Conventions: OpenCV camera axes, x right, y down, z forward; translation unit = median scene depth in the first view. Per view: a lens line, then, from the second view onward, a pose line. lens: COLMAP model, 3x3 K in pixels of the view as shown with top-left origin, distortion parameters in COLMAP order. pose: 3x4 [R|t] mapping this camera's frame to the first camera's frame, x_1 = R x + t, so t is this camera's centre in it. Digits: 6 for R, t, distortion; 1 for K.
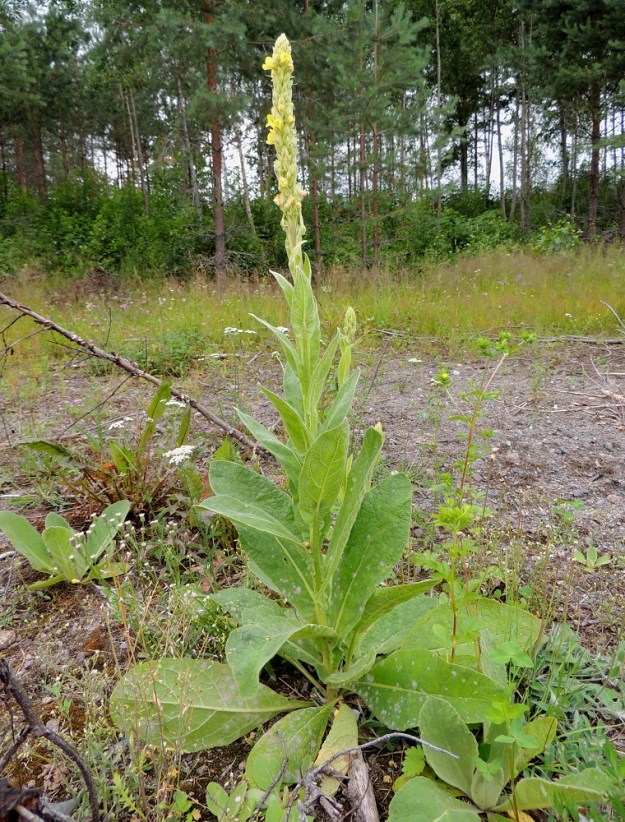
lens RADIAL K [[601.9, 0, 313.4], [0, 601.9, 411.4], [0, 0, 1]] dist [0.006454, 0.001049]
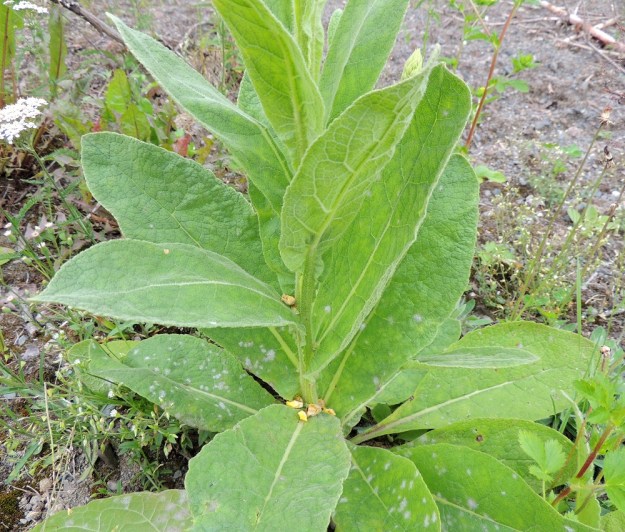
lens RADIAL K [[504.9, 0, 309.8], [0, 504.9, 267.1], [0, 0, 1]] dist [-0.031929, 0.004673]
pose [[0.985839, -0.063727, 0.155116, -0.056408], [-0.011602, 0.896846, 0.442190, -0.003891], [-0.167294, -0.437728, 0.883406, 0.563389]]
